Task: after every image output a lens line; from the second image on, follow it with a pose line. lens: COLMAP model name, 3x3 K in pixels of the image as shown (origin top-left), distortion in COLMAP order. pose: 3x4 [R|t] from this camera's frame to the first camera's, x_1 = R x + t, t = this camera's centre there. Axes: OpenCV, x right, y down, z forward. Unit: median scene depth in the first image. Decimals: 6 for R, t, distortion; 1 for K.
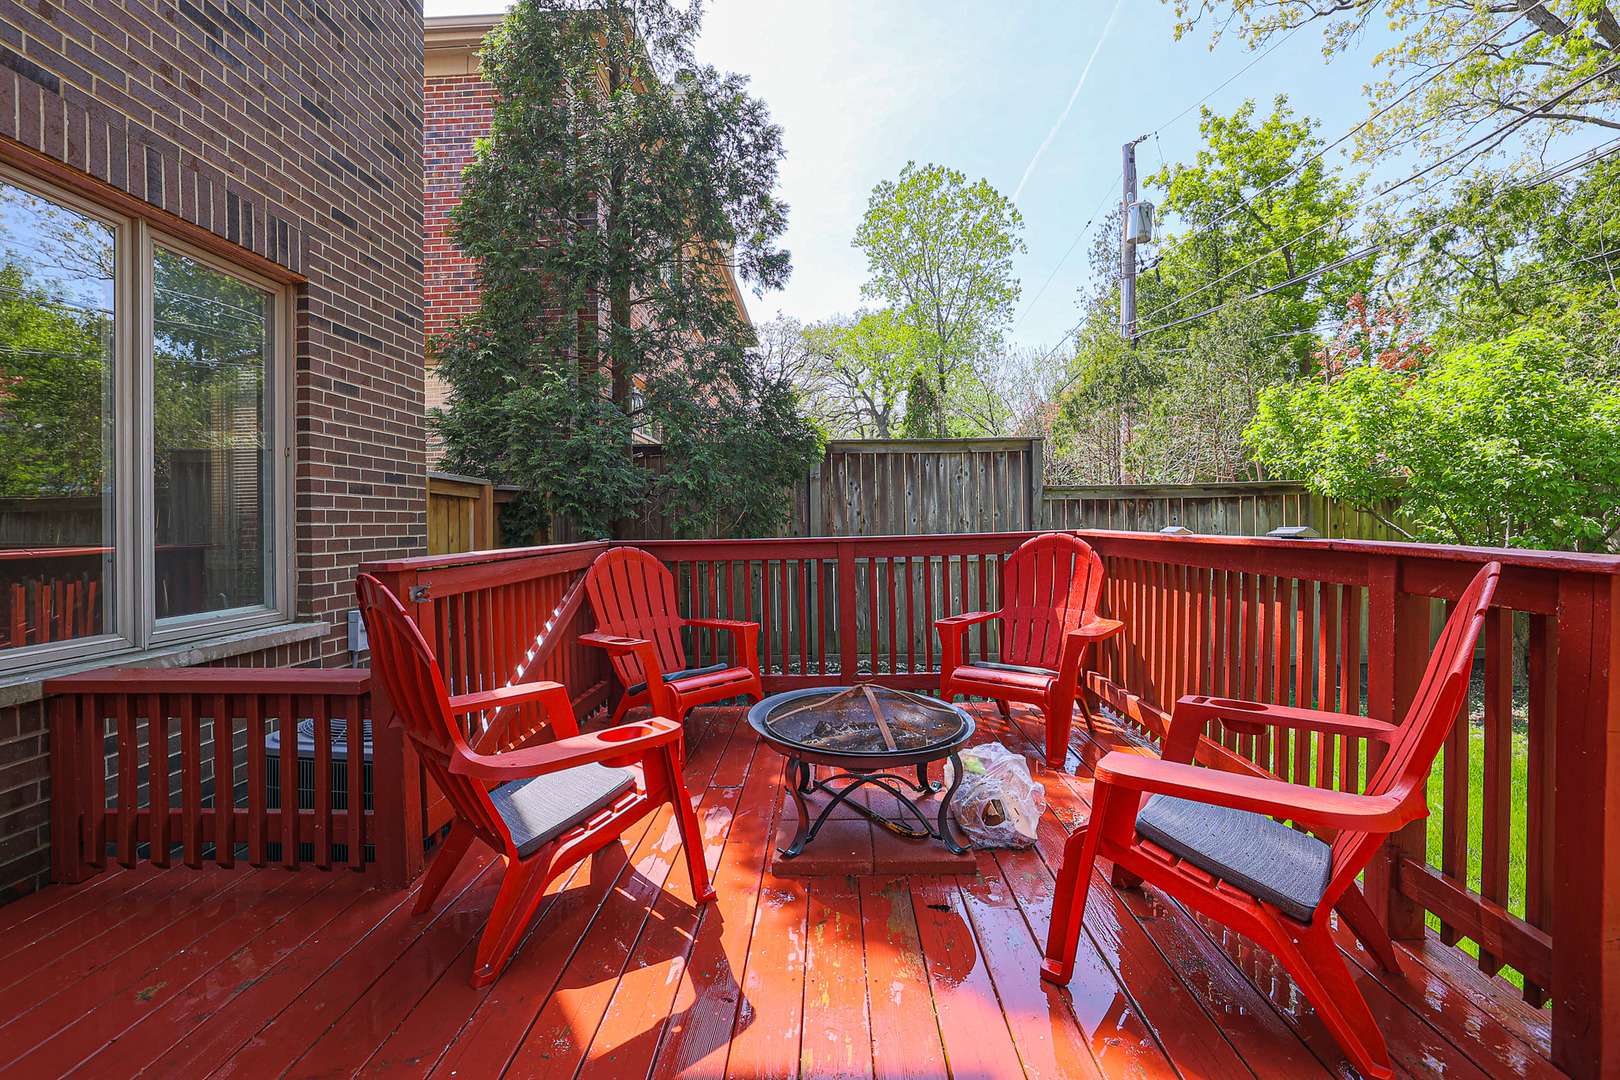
lens RADIAL K [[717.1, 0, 804.2], [0, 717.1, 528.7], [0, 0, 1]] dist [-0.003283, 0.000524]
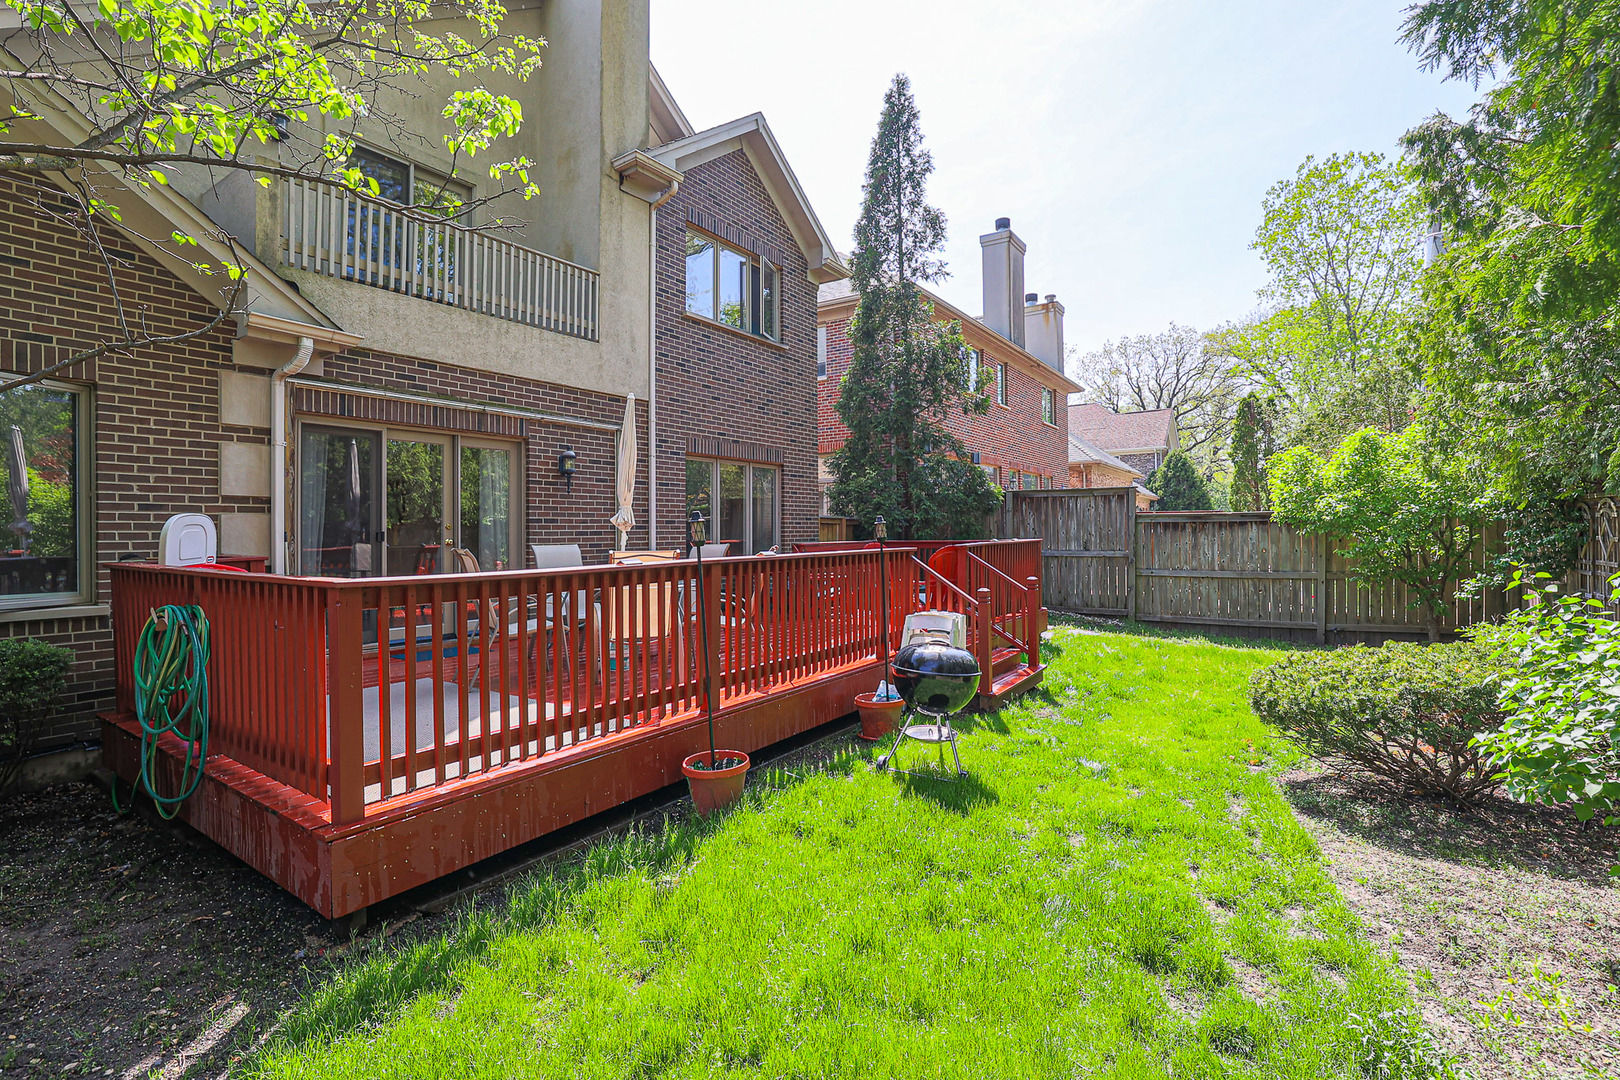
lens RADIAL K [[717.1, 0, 809.3], [0, 717.1, 530.4], [0, 0, 1]] dist [-0.003283, 0.000524]
pose [[0.838406, 0.006921, -0.545003, 0.598759], [-0.011278, 0.999926, -0.004650, -0.004186], [0.544930, 0.010045, 0.838421, -0.845663]]
